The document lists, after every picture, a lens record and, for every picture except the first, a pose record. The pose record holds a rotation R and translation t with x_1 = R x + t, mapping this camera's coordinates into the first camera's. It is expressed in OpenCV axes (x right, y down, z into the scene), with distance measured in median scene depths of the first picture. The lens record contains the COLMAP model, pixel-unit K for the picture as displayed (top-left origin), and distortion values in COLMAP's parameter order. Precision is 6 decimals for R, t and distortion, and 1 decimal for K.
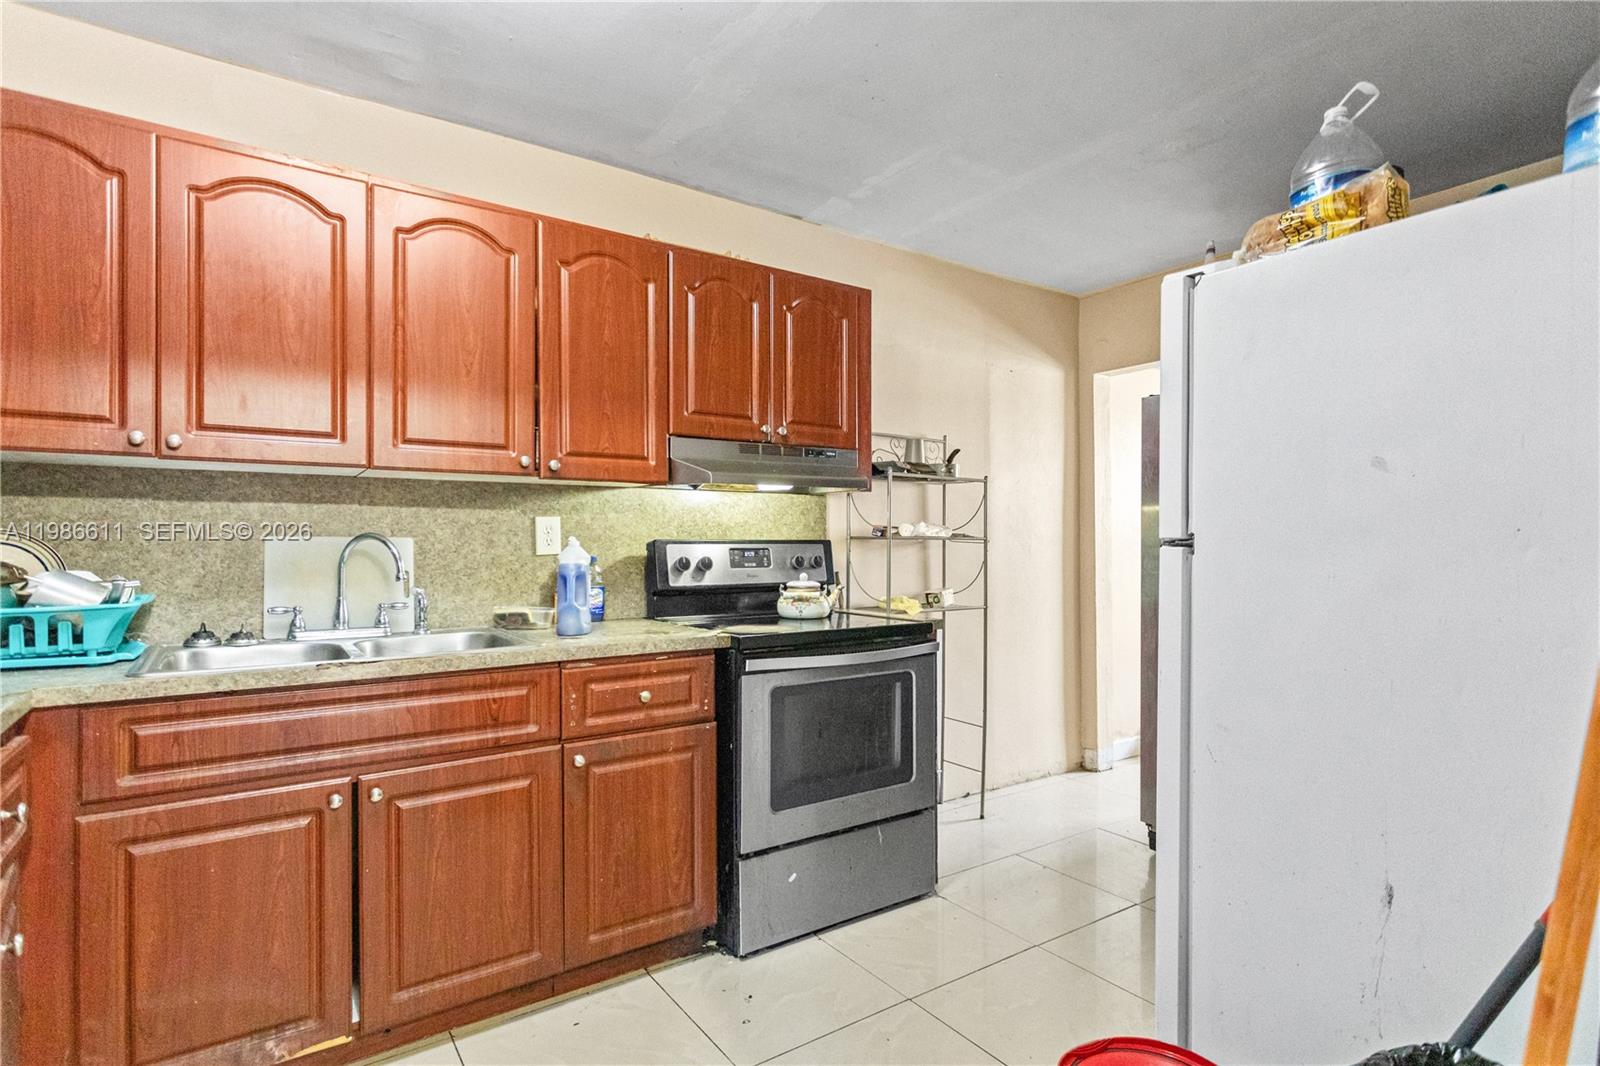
lens RADIAL K [[773.5, 0, 786.6], [0, 773.5, 544.4], [0, 0, 1]] dist [0.004116, -0.000543]
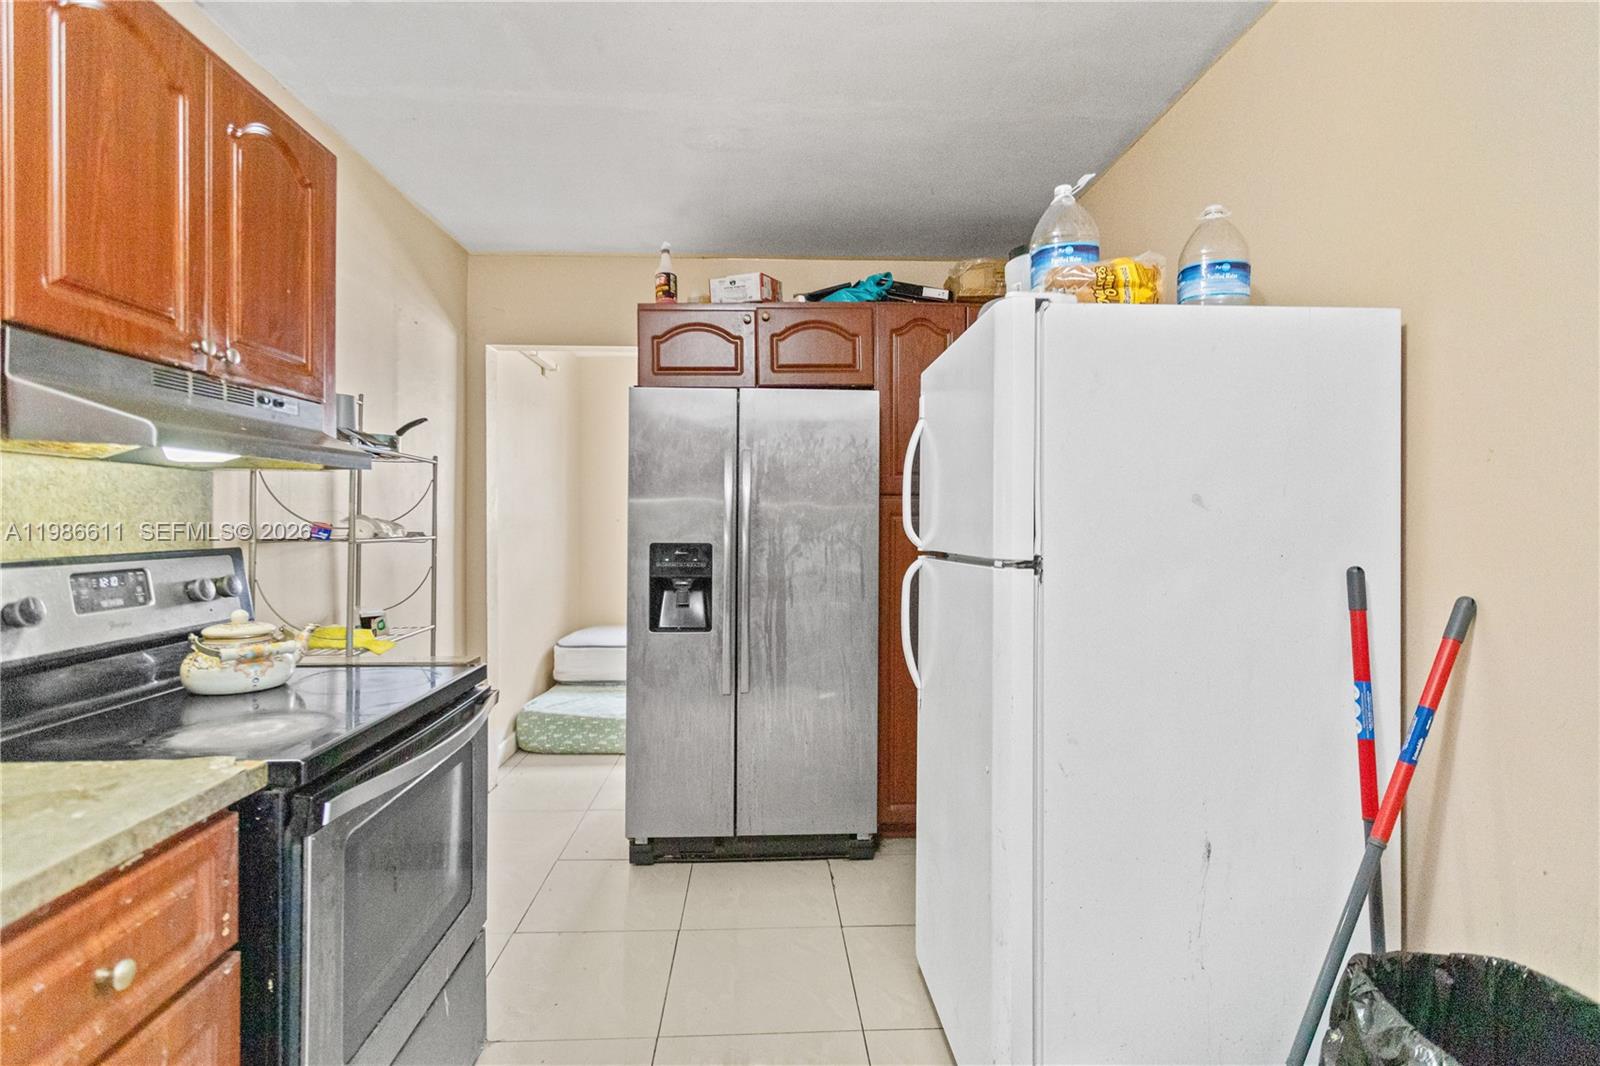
lens RADIAL K [[773.5, 0, 795.7], [0, 773.5, 518.0], [0, 0, 1]] dist [0.004116, -0.000543]
pose [[0.532631, 0.004039, 0.846338, -0.259539], [-0.000396, 0.999990, -0.004523, -0.029959], [-0.846348, 0.002074, 0.532627, 0.376951]]
